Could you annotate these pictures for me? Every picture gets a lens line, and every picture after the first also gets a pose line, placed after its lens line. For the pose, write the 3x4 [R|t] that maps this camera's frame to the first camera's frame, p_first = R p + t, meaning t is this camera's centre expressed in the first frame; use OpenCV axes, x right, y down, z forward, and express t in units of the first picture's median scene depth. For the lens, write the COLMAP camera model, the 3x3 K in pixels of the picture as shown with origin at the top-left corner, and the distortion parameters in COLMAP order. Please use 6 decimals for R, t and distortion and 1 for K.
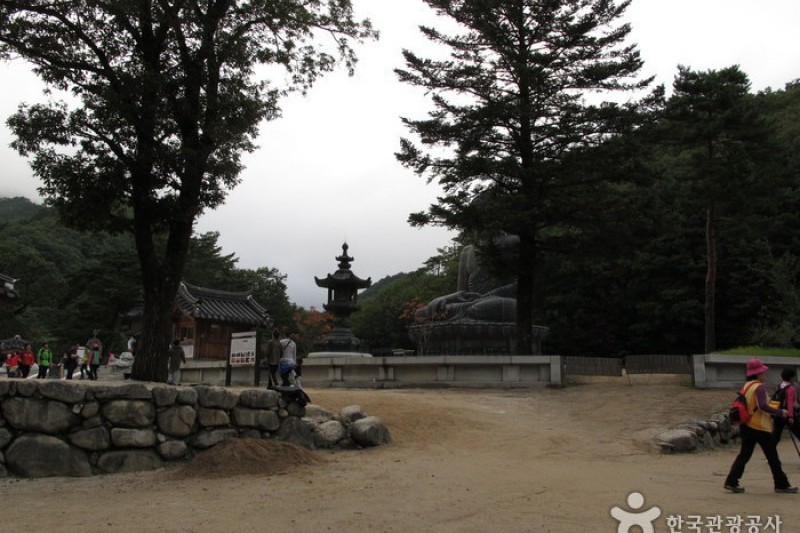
lens RADIAL K [[668.6, 0, 400.0], [0, 668.6, 266.5], [0, 0, 1]] dist [-0.140184, 0.097670]
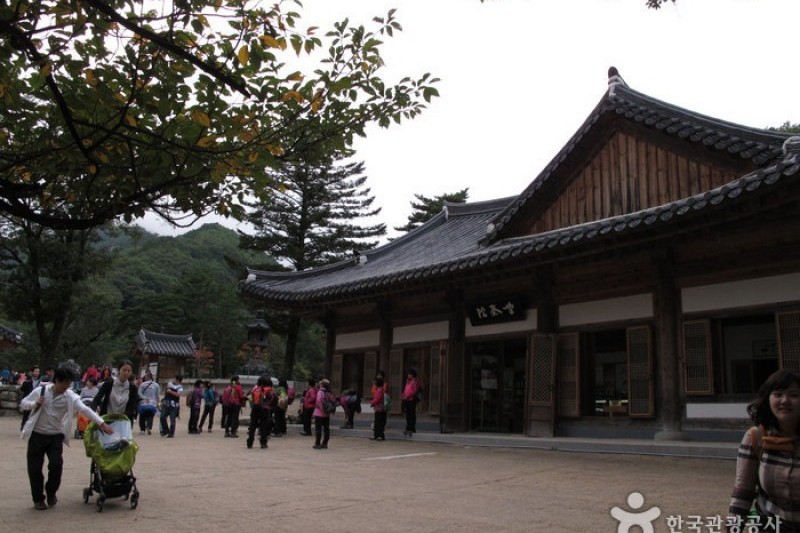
lens RADIAL K [[668.6, 0, 400.0], [0, 668.6, 266.5], [0, 0, 1]] dist [-0.140184, 0.097670]
pose [[0.987830, -0.010225, -0.155203, 0.598174], [0.005038, 0.999417, -0.033777, -0.080795], [0.155457, 0.032584, 0.987305, -0.521712]]
